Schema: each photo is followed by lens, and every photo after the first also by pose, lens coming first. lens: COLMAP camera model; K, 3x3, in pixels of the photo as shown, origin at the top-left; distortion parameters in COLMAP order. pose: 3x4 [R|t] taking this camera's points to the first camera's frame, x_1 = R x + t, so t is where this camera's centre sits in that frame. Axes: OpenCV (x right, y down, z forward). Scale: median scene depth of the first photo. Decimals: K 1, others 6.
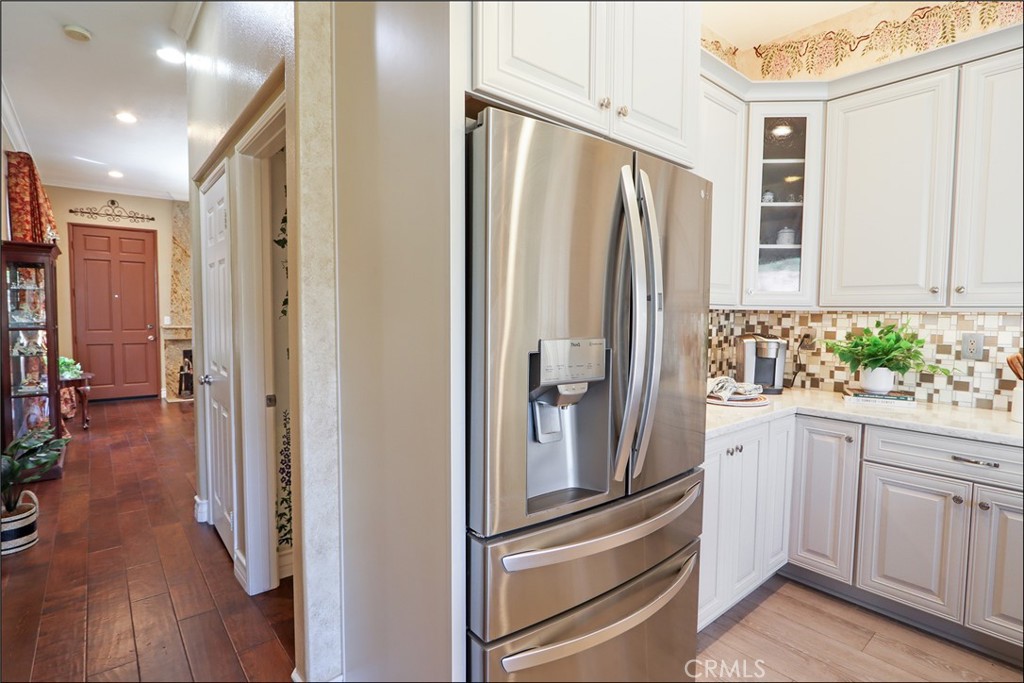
lens RADIAL K [[488.7, 0, 502.8], [0, 488.7, 338.8], [0, 0, 1]] dist [-0.018190, 0.002083]
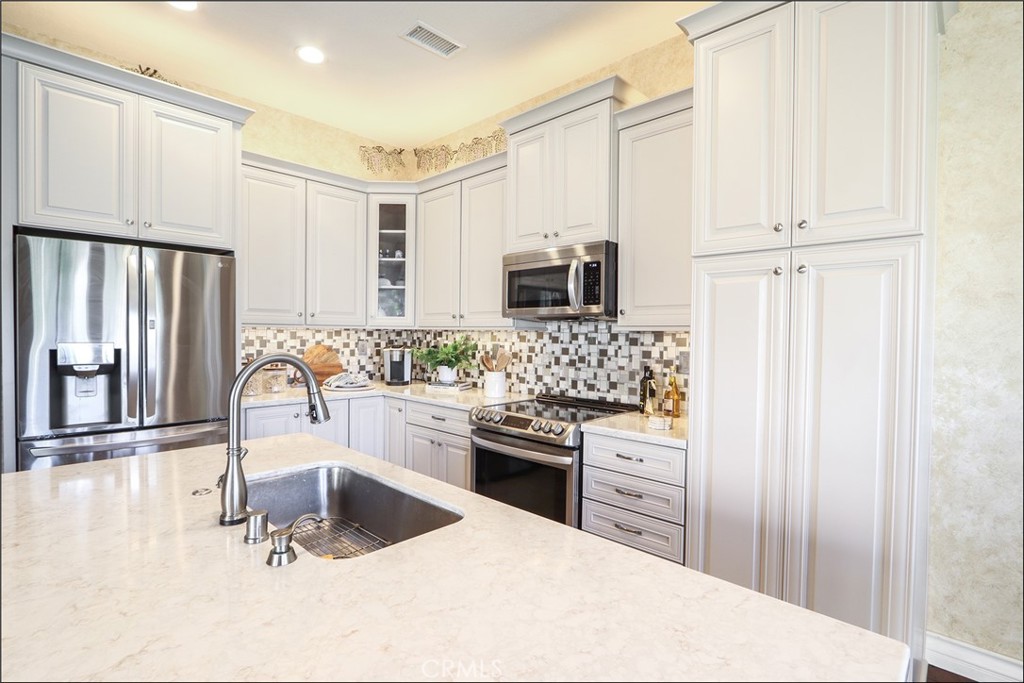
lens RADIAL K [[488.7, 0, 511.7], [0, 488.7, 337.6], [0, 0, 1]] dist [-0.018190, 0.002083]
pose [[0.993557, 0.001814, 0.113320, 0.821797], [0.003480, 0.998912, -0.046506, 0.042857], [-0.113281, 0.046601, 0.992469, -0.587600]]
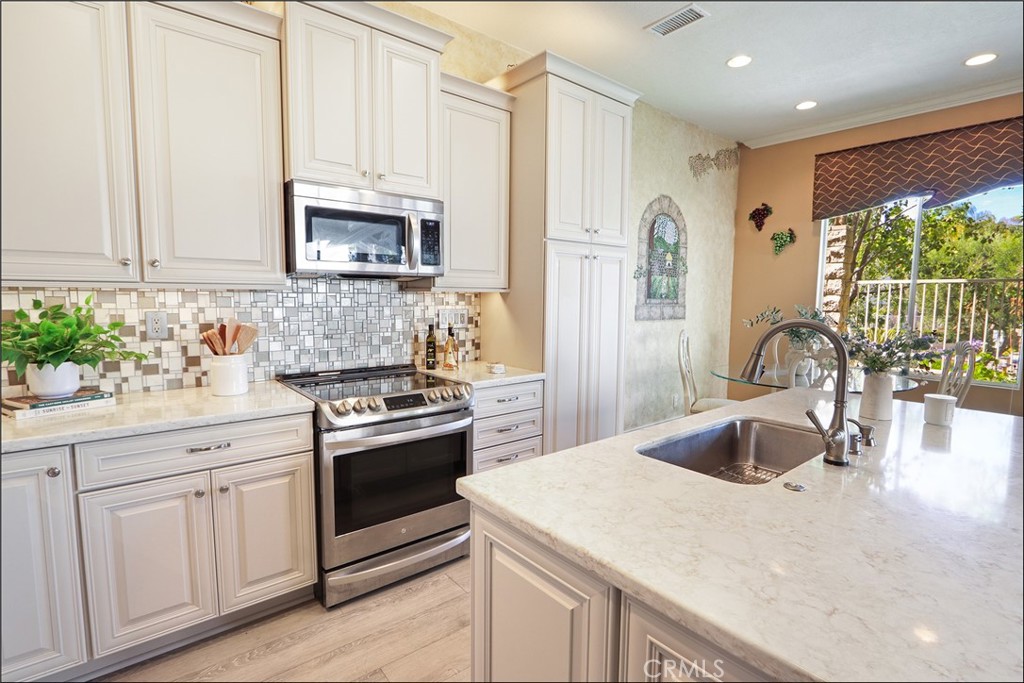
lens RADIAL K [[488.7, 0, 509.7], [0, 488.7, 342.7], [0, 0, 1]] dist [-0.018190, 0.002083]
pose [[0.005453, -0.106342, 0.994315, 0.048149], [0.046805, 0.993267, 0.105974, -0.017822], [-0.998889, 0.045961, 0.010394, 0.305302]]
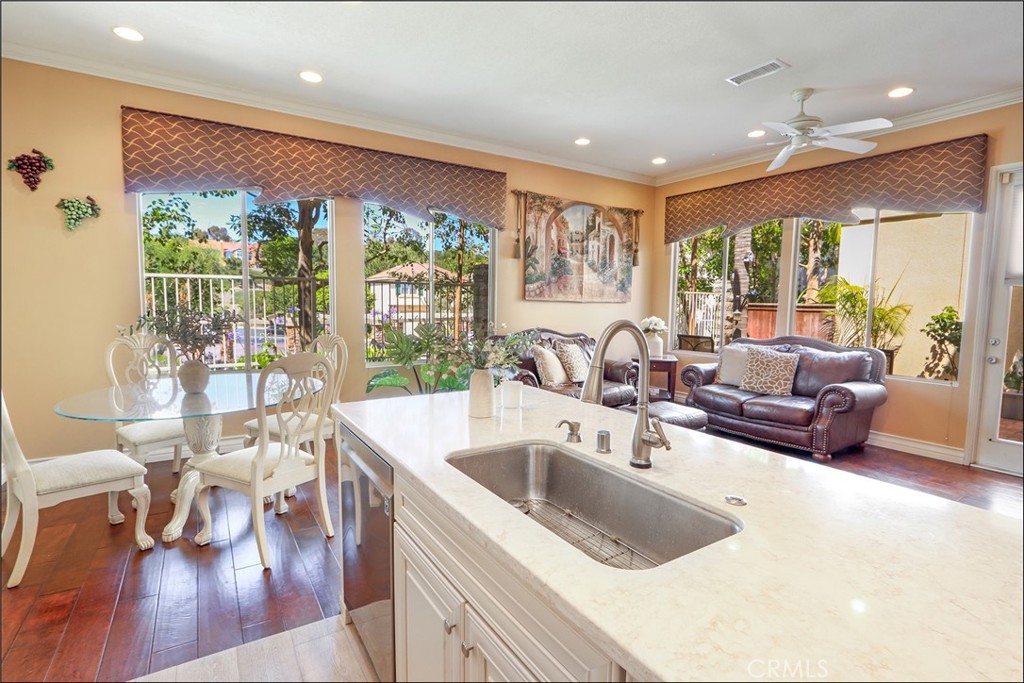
lens RADIAL K [[488.7, 0, 514.9], [0, 488.7, 340.7], [0, 0, 1]] dist [-0.018190, 0.002083]
pose [[-0.994336, -0.034096, 0.100669, 0.697047], [-0.019751, 0.989927, 0.140197, -0.020222], [-0.104435, 0.137415, -0.984993, 0.494538]]
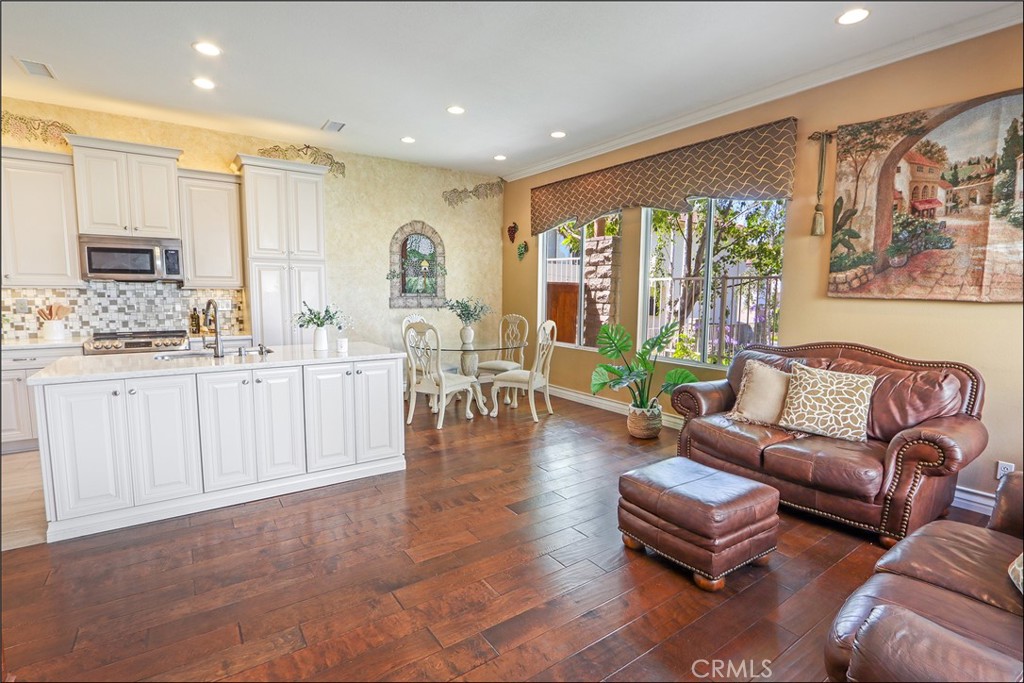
lens RADIAL K [[488.7, 0, 508.9], [0, 488.7, 341.9], [0, 0, 1]] dist [-0.018190, 0.002083]
pose [[0.077799, -0.111651, 0.990697, -0.726625], [0.048358, 0.992962, 0.108109, 0.042226], [-0.995796, 0.039497, 0.082651, -1.009474]]
